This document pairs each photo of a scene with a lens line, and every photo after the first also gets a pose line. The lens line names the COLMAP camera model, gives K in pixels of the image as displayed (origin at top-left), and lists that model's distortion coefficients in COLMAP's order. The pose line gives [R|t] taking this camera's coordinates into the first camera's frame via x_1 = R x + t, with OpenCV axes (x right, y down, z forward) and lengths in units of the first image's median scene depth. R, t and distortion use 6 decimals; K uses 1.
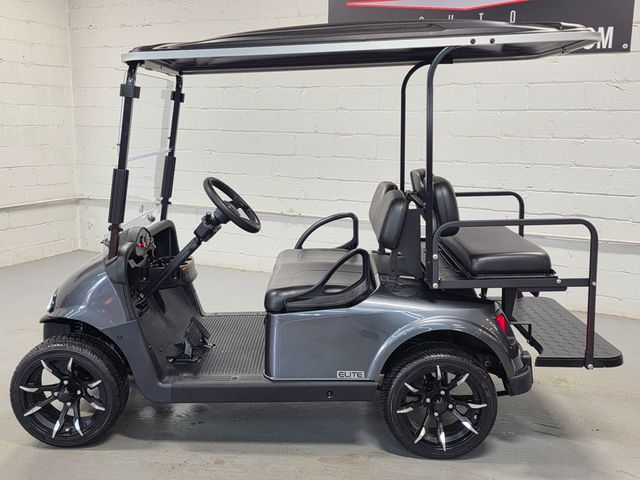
lens RADIAL K [[698.8, 0, 315.1], [0, 698.8, 241.2], [0, 0, 1]] dist [0.057371, 0.000000]
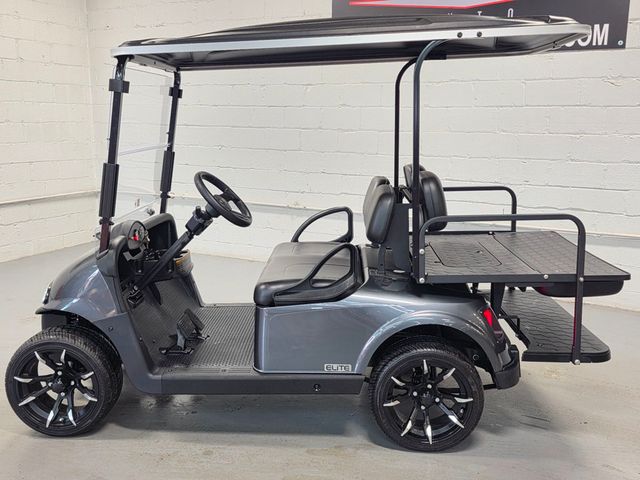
lens RADIAL K [[652.2, 0, 319.7], [0, 652.2, 240.1], [0, 0, 1]] dist [0.055554, 0.000000]
pose [[0.999787, 0.003167, -0.020384, 0.040164], [-0.002887, 0.999902, 0.013726, -0.005914], [0.020426, -0.013664, 0.999698, 0.056845]]
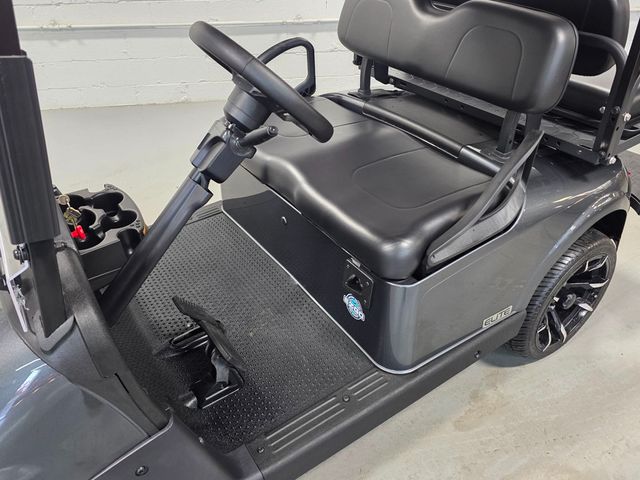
lens RADIAL K [[496.0, 0, 316.7], [0, 496.0, 228.9], [0, 0, 1]] dist [0.027557, -0.011426]
pose [[0.813124, -0.330904, 0.478887, -0.270800], [0.105387, 0.892793, 0.437966, -0.102691], [-0.572471, -0.305653, 0.760824, 0.711381]]
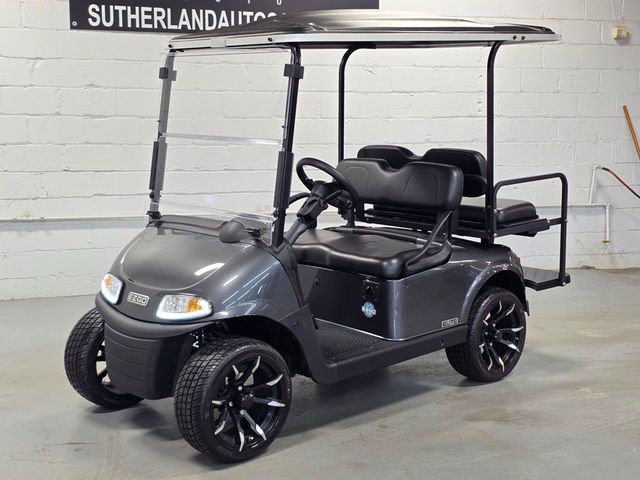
lens RADIAL K [[916.5, 0, 320.0], [0, 916.5, 238.5], [0, 0, 1]] dist [0.110411, 0.000000]
pose [[0.707828, -0.106942, 0.698243, -1.054042], [0.122261, 0.992103, 0.028010, -0.012009], [-0.695724, 0.065542, 0.715313, 0.063019]]
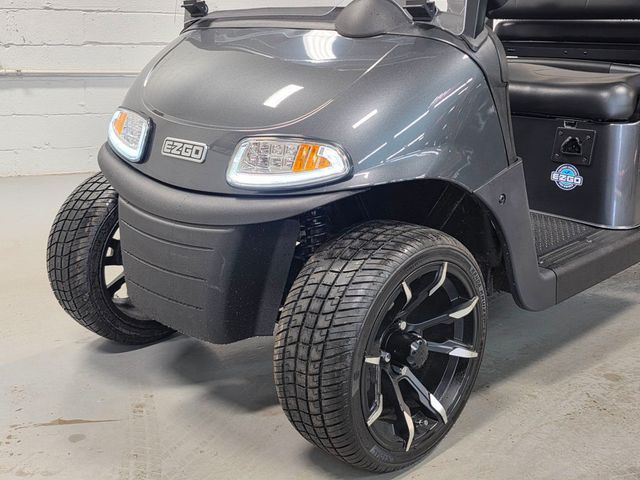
lens RADIAL K [[764.5, 0, 317.6], [0, 764.5, 236.2], [0, 0, 1]] dist [0.080901, 0.000000]
pose [[0.672089, -0.191467, 0.715288, -0.703379], [0.119057, 0.981365, 0.150823, 0.062455], [-0.730837, -0.016206, 0.682360, 0.687751]]
